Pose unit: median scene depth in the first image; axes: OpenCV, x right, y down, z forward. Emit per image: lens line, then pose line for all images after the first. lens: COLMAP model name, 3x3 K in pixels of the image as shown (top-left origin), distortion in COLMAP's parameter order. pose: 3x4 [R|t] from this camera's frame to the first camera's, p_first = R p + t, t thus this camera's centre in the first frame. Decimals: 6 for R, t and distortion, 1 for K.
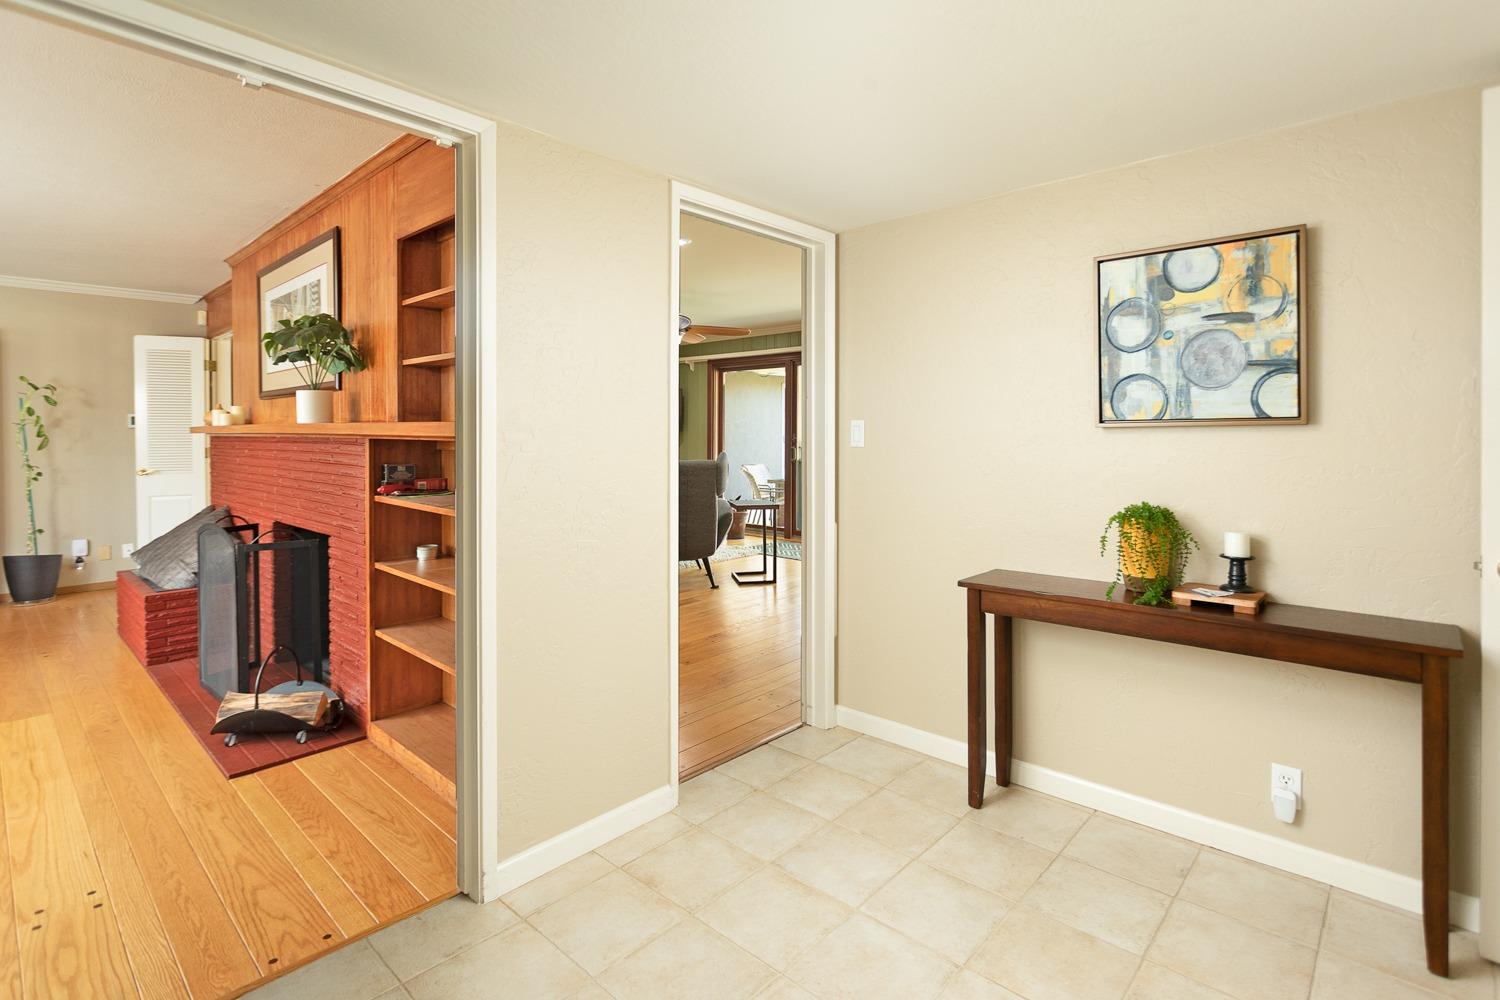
lens RADIAL K [[733.2, 0, 752.6], [0, 733.2, 442.0], [0, 0, 1]] dist [-0.000513, 0.000400]
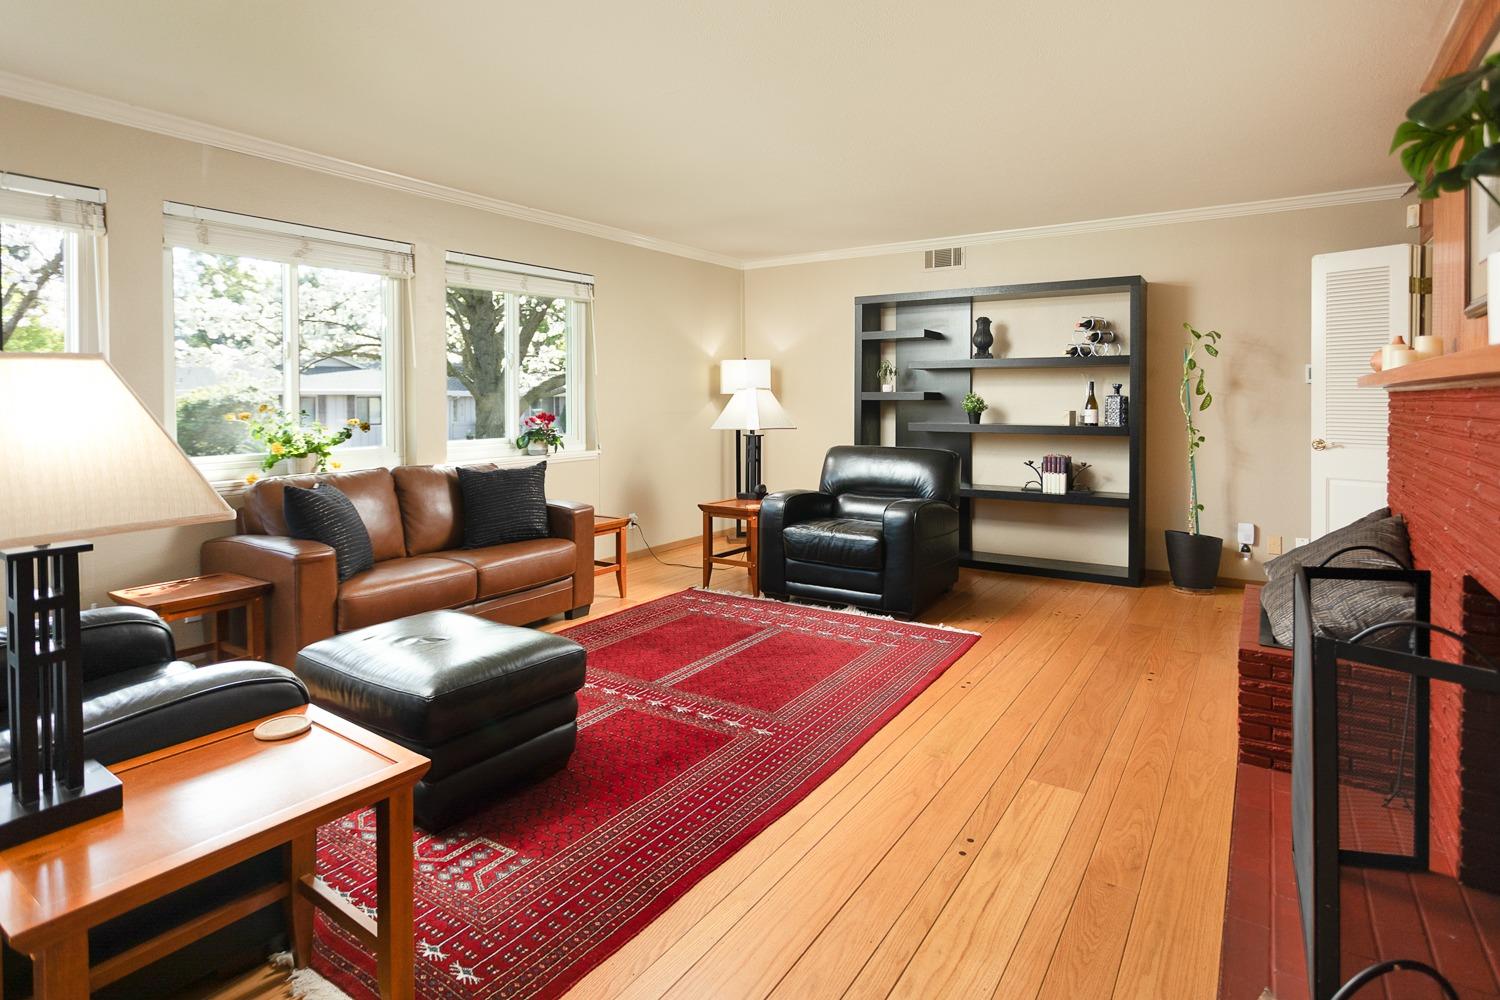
lens RADIAL K [[782.8, 0, 751.4], [0, 782.8, 398.2], [0, 0, 1]] dist [-0.001765, 0.000070]
pose [[0.164492, 0.004644, -0.986367, -0.177258], [-0.014432, 0.999893, 0.002301, 0.002670], [0.986273, 0.013857, 0.164542, 0.347041]]
